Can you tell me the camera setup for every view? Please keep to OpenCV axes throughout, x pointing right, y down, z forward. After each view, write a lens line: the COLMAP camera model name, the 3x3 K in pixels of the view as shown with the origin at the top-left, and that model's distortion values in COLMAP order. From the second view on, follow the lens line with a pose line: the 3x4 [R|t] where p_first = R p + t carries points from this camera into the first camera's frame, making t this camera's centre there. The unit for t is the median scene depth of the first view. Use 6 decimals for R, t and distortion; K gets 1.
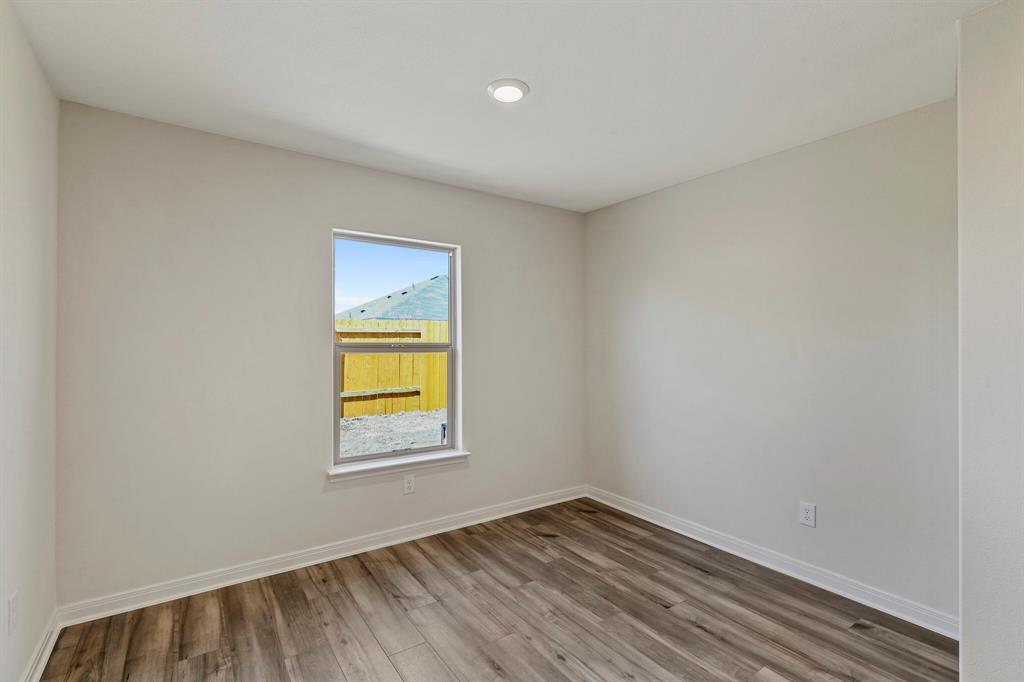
lens RADIAL K [[469.4, 0, 509.8], [0, 469.4, 339.9], [0, 0, 1]] dist [-0.018109, 0.012089]
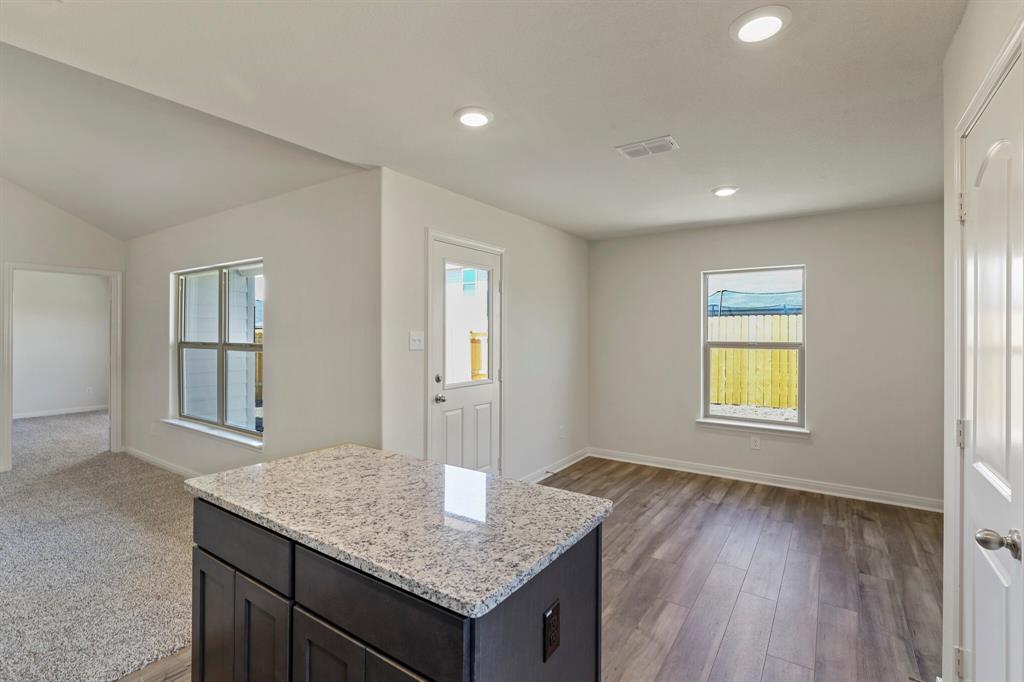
lens RADIAL K [[469.4, 0, 509.8], [0, 469.4, 339.9], [0, 0, 1]] dist [-0.018109, 0.012089]
pose [[0.351070, 0.014969, -0.936230, 0.910745], [0.001893, 0.999859, 0.016696, -0.027102], [0.936347, -0.007633, 0.350992, -0.193185]]
